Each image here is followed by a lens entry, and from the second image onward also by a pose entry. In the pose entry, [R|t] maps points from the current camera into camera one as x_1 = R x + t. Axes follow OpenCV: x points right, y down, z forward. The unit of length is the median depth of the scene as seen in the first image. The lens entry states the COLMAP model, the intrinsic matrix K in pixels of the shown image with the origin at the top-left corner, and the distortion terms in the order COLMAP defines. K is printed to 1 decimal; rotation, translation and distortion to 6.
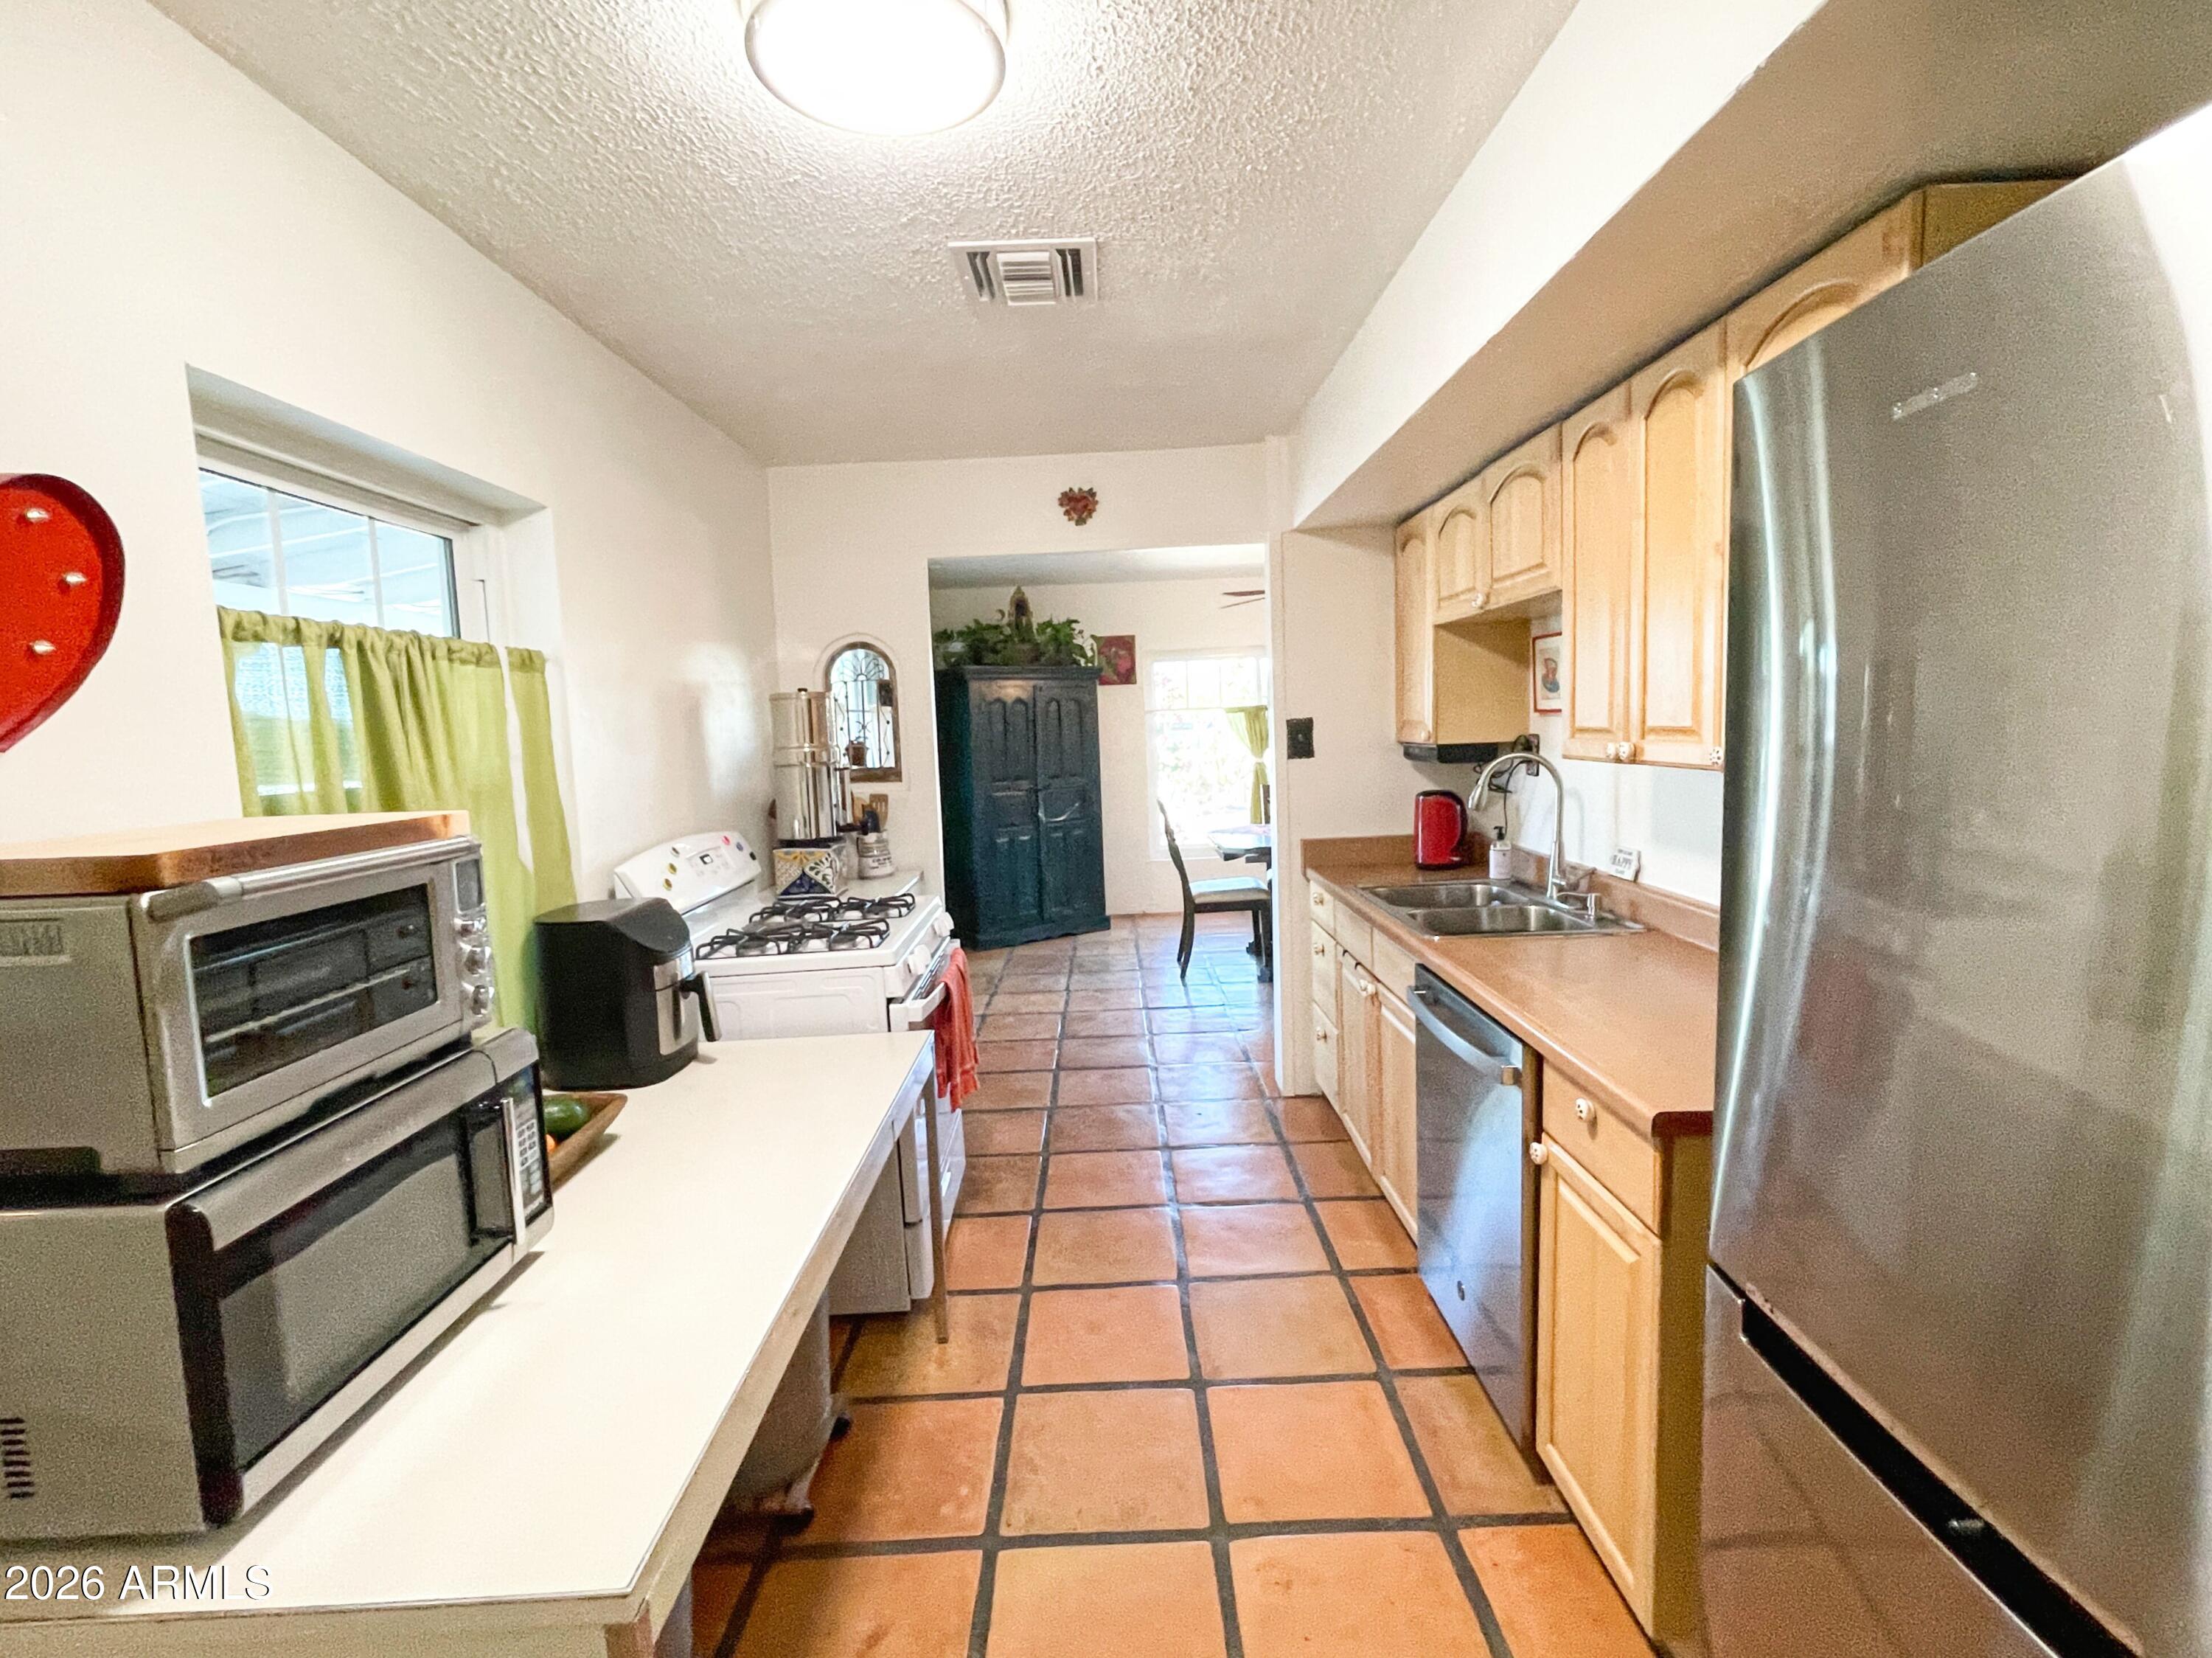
lens RADIAL K [[972.2, 0, 1105.5], [0, 972.2, 825.1], [0, 0, 1]] dist [0.002932, 0.000457]
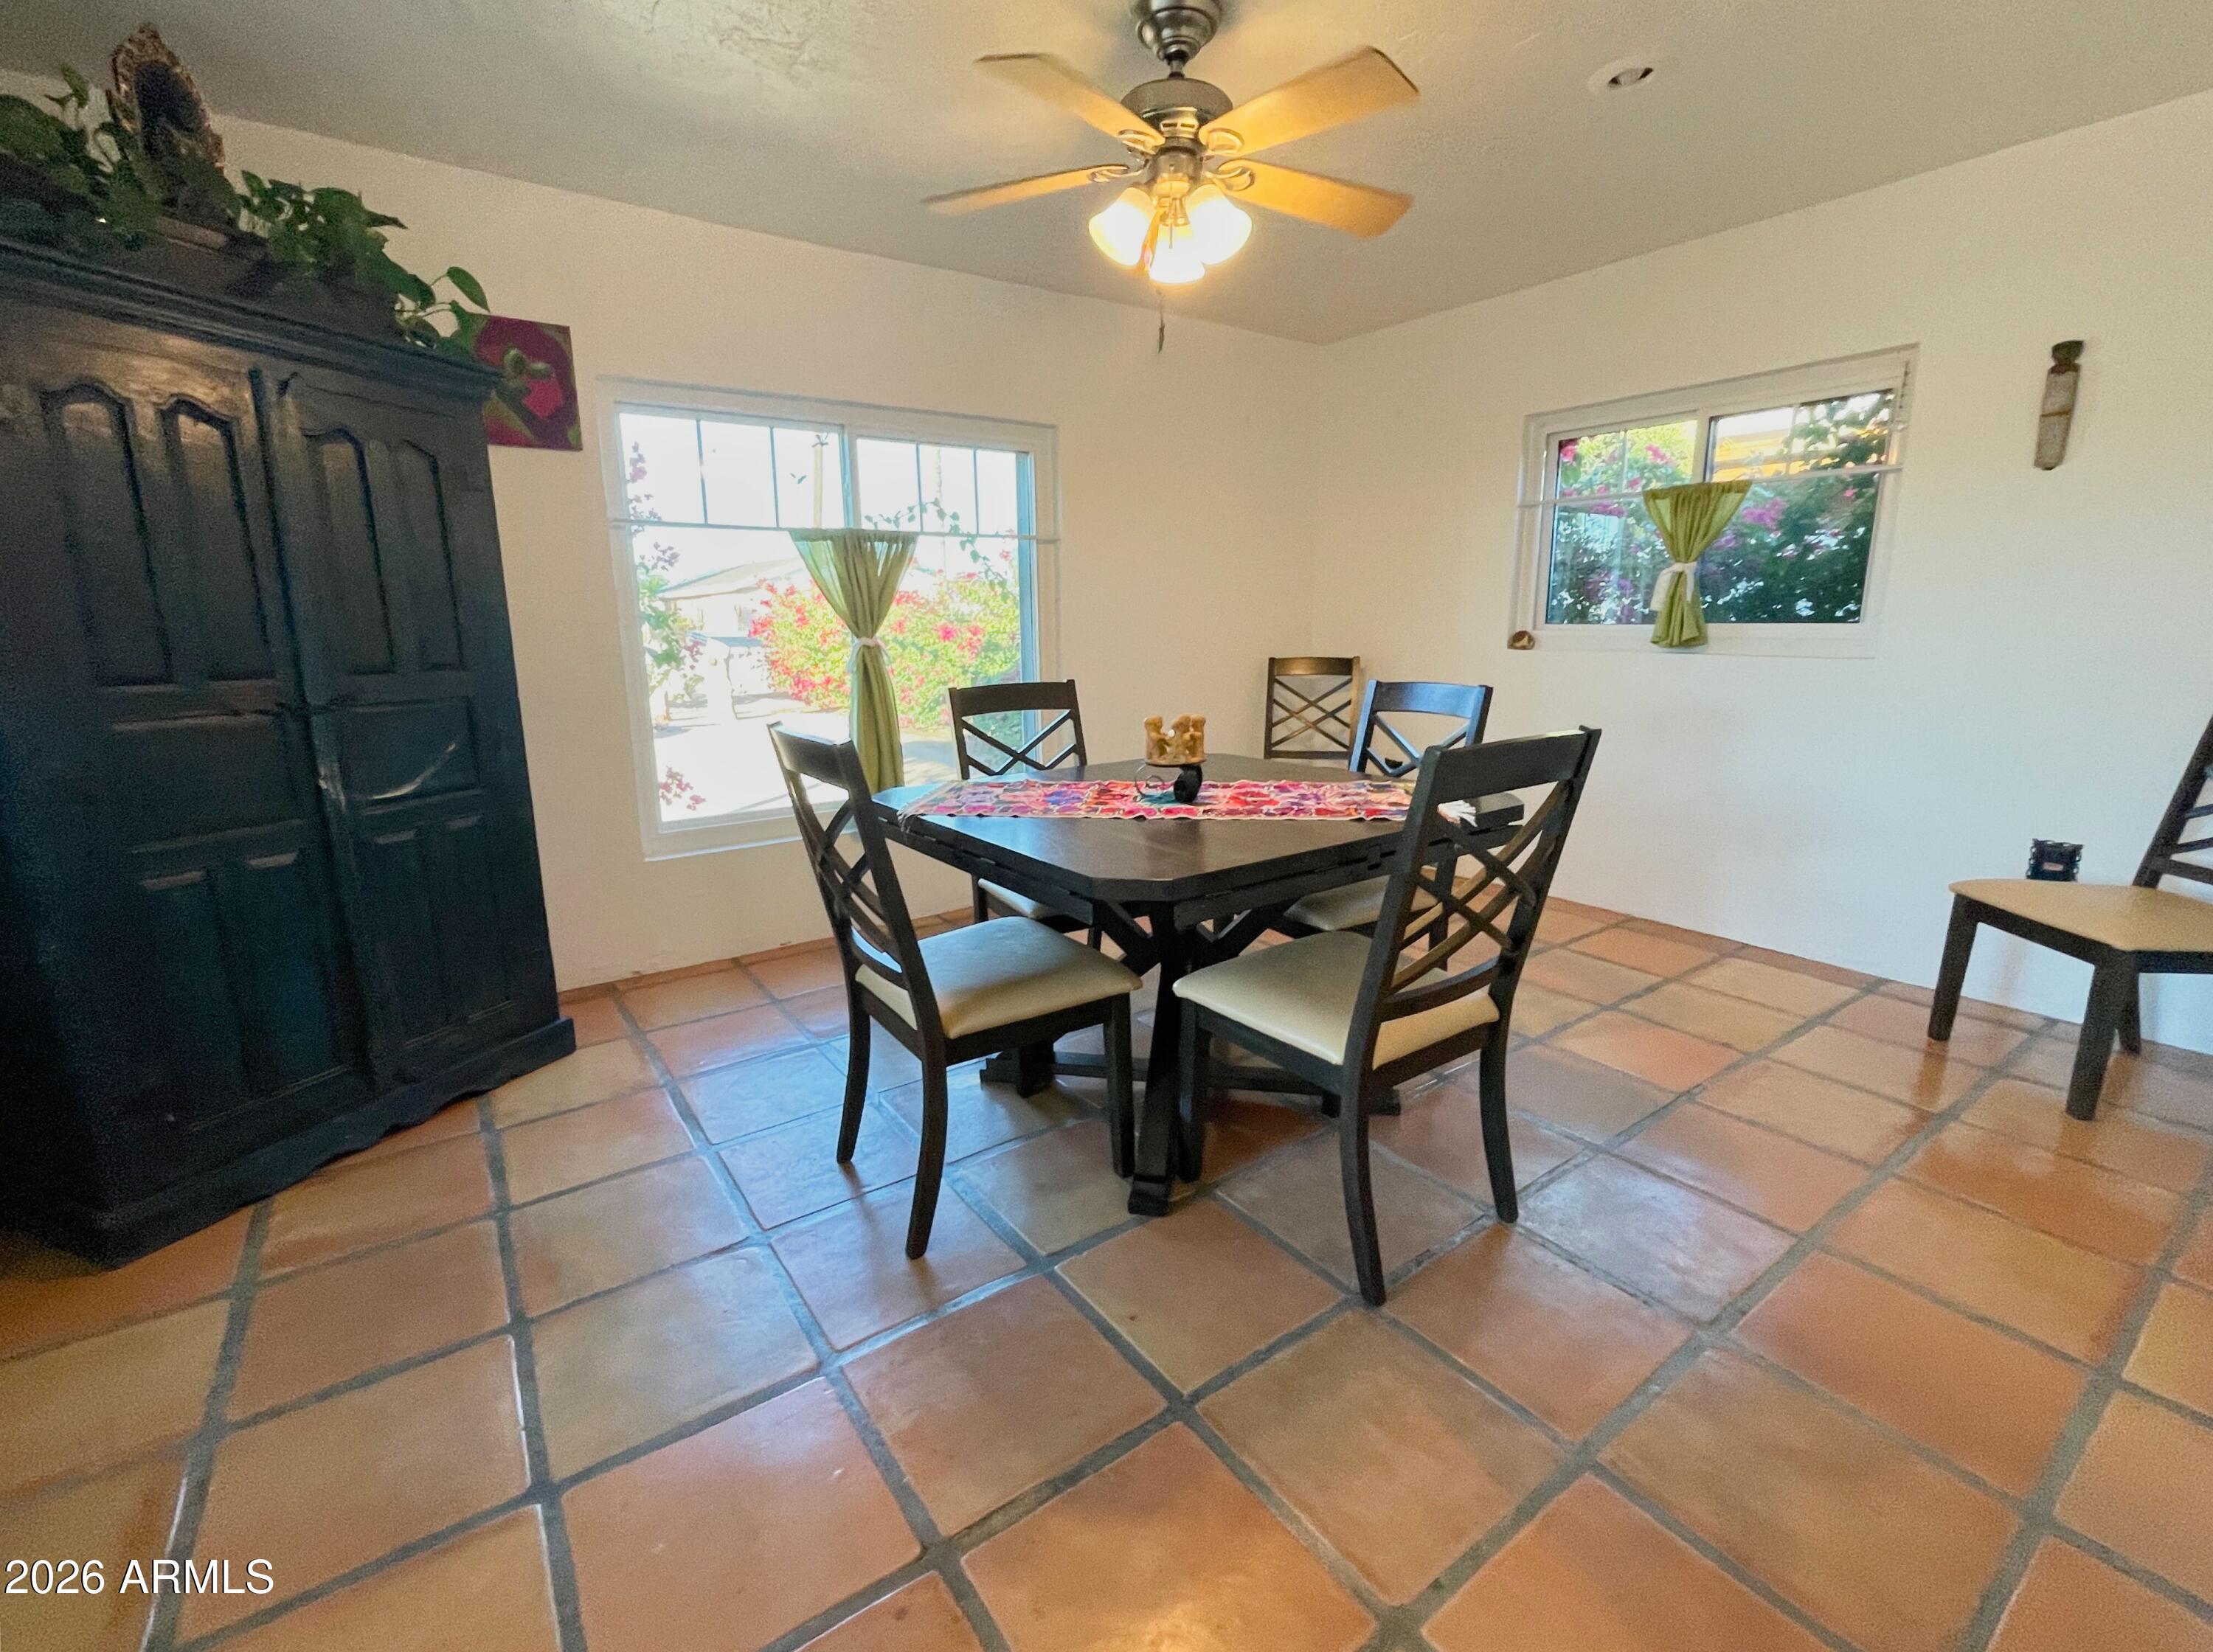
lens RADIAL K [[972.4, 0, 1106.0], [0, 972.4, 822.1], [0, 0, 1]] dist [0.002932, 0.000457]
pose [[0.815663, -0.085344, 0.572198, -0.040488], [0.032923, 0.994304, 0.101370, -0.022968], [-0.577590, -0.063845, 0.813826, 0.559624]]
